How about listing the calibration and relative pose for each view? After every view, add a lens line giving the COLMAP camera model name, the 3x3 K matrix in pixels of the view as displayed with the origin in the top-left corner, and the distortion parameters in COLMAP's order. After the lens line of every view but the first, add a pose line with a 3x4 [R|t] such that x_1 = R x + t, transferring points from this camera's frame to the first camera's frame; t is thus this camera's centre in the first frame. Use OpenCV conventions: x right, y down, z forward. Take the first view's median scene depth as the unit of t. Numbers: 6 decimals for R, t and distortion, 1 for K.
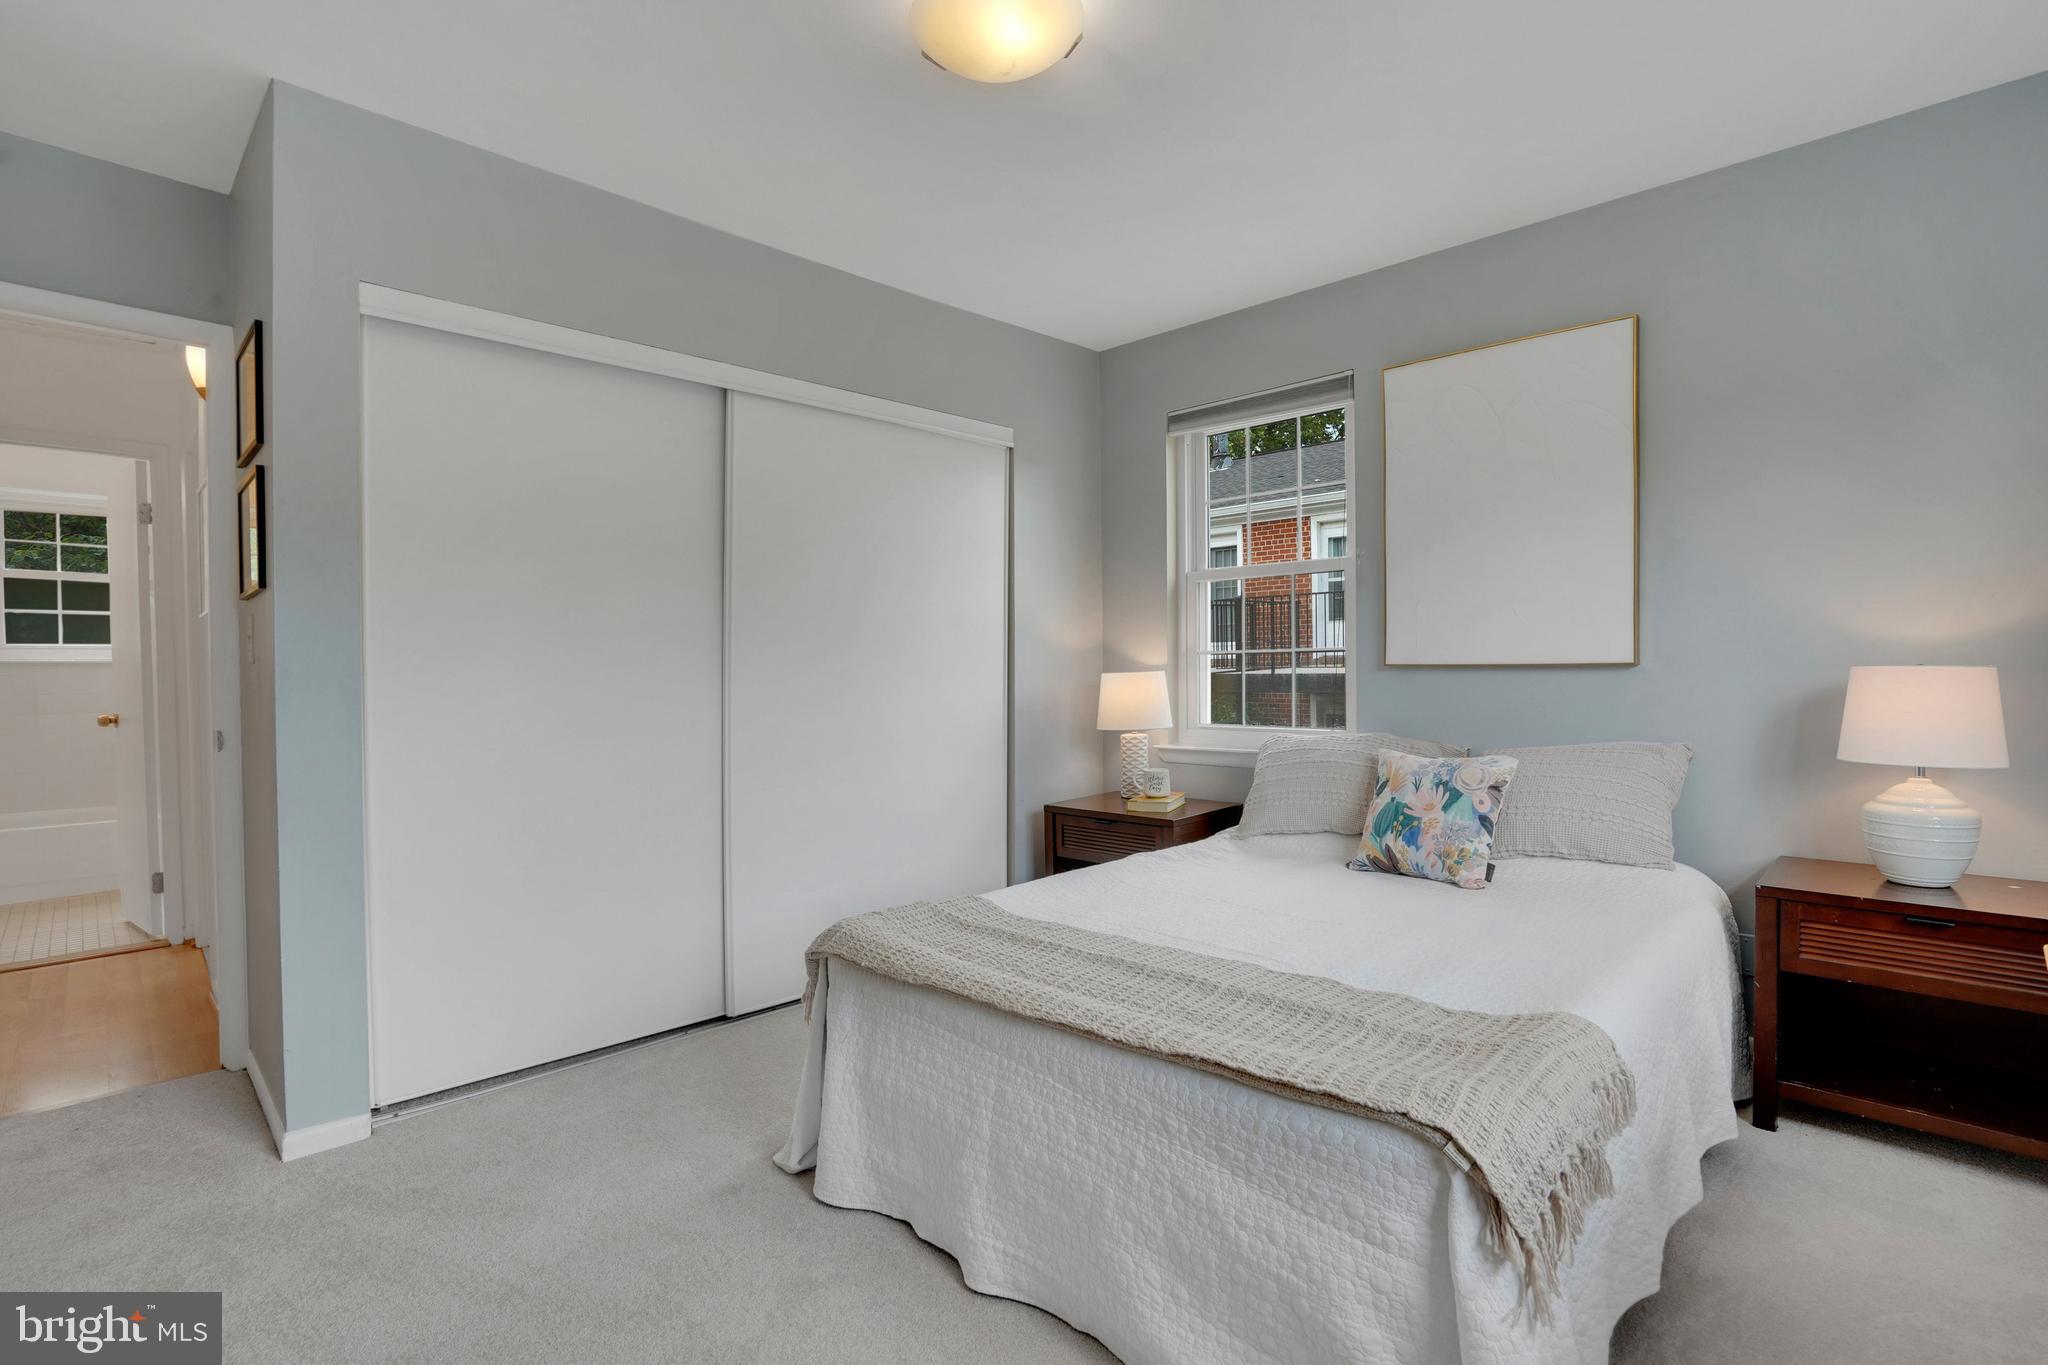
lens RADIAL K [[988.7, 0, 1026.3], [0, 988.7, 692.2], [0, 0, 1]] dist [-0.033022, 0.000750]
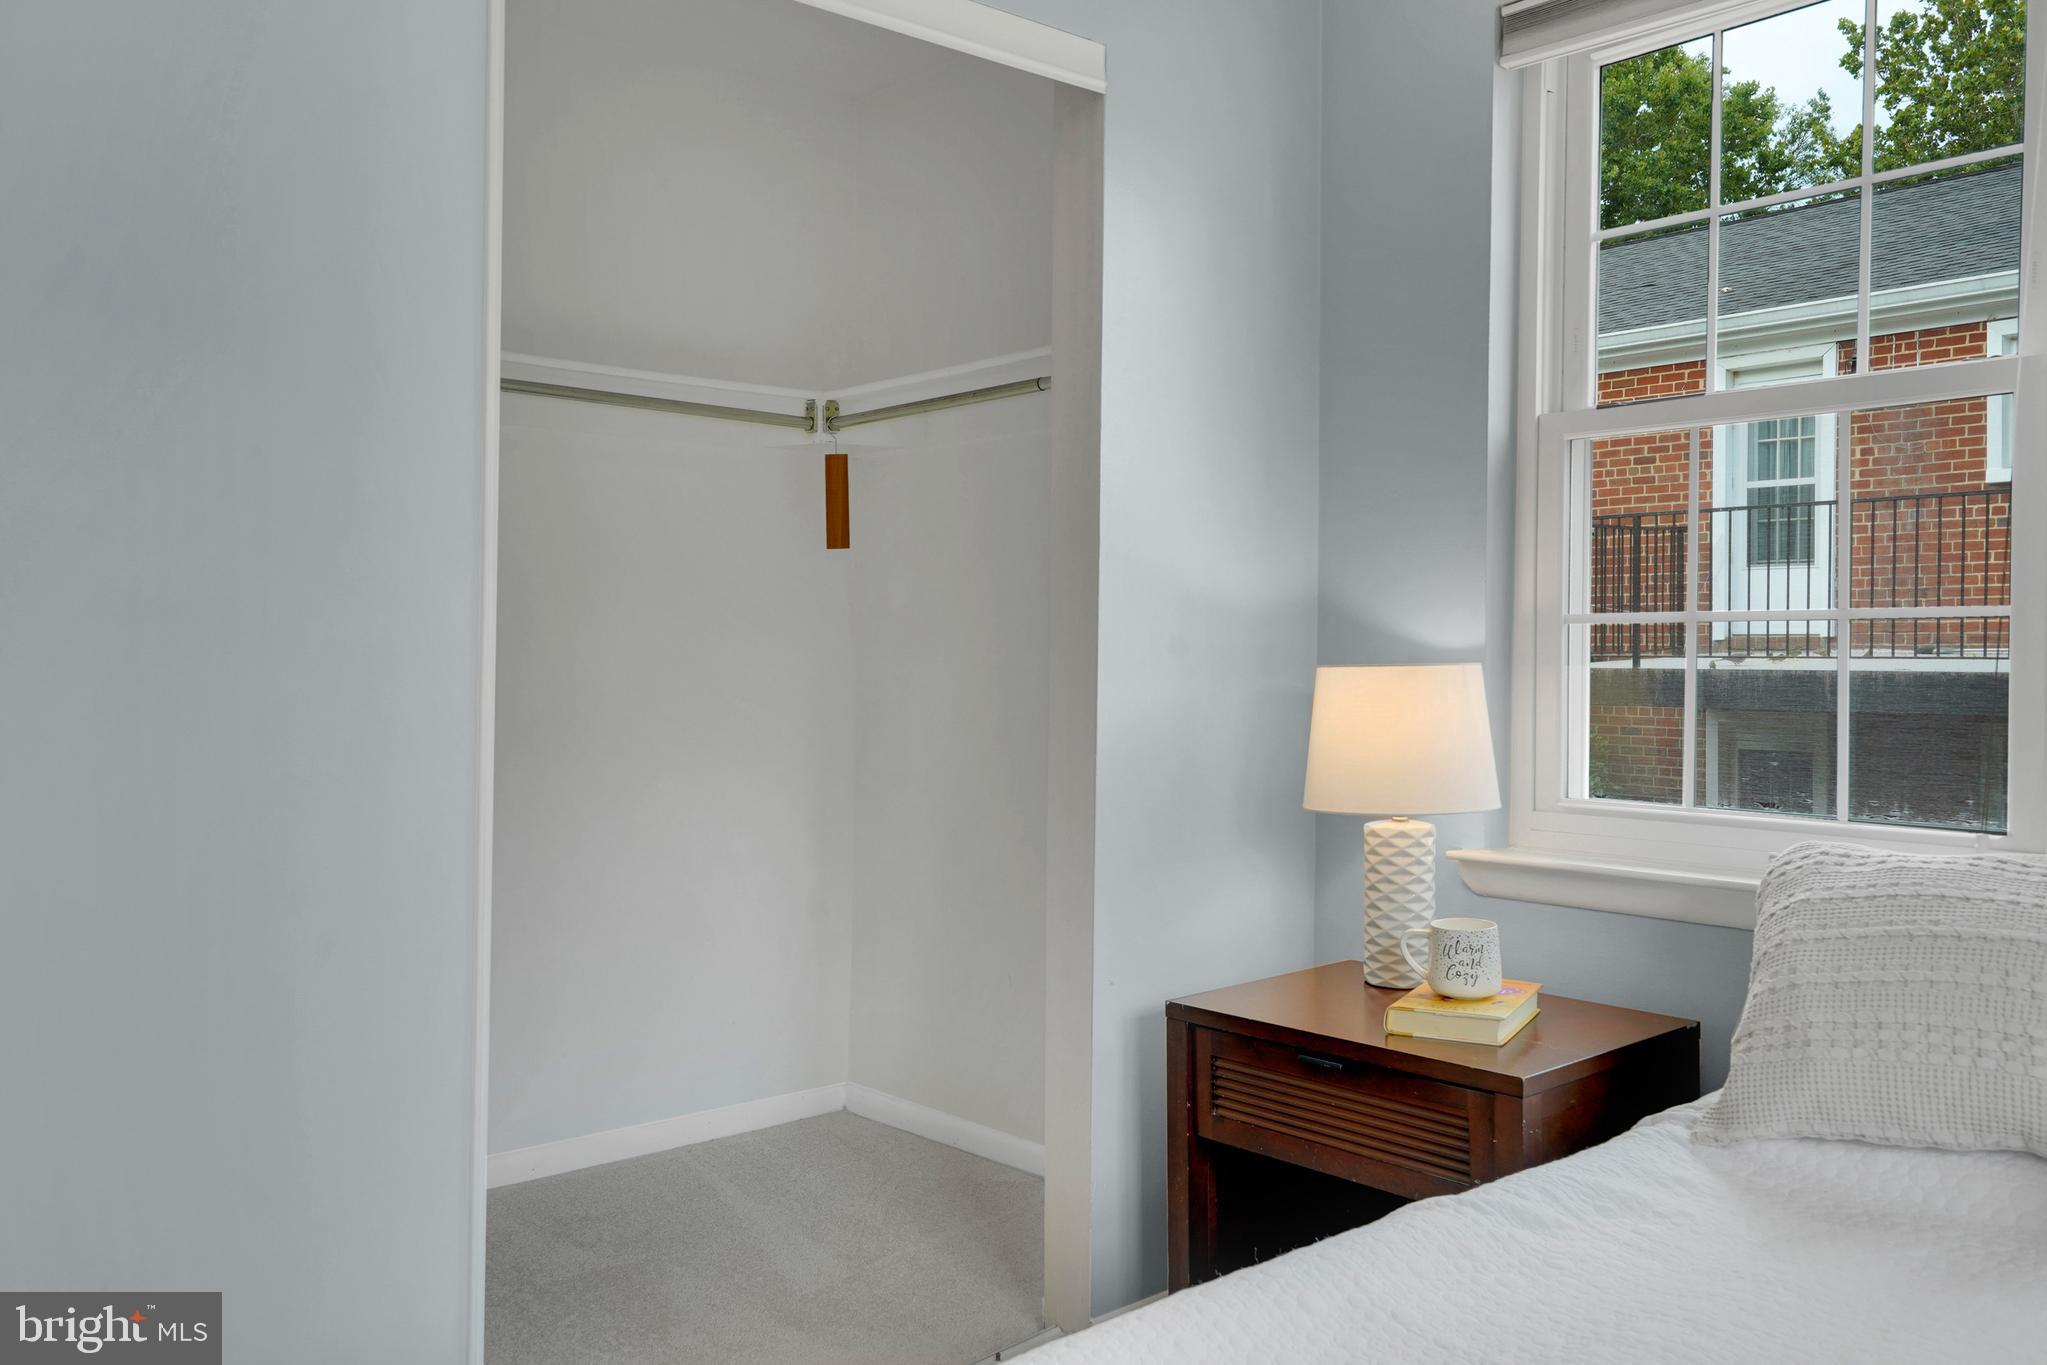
lens RADIAL K [[1678.2, 0, 1023.5], [0, 1678.2, 682.5], [0, 0, 1]] dist [0.068151, 0.002926]
pose [[0.997026, 0.014224, -0.075737, 0.009654], [-0.014607, 0.999883, -0.004509, -0.008705], [0.075664, 0.005602, 0.997118, 0.313238]]
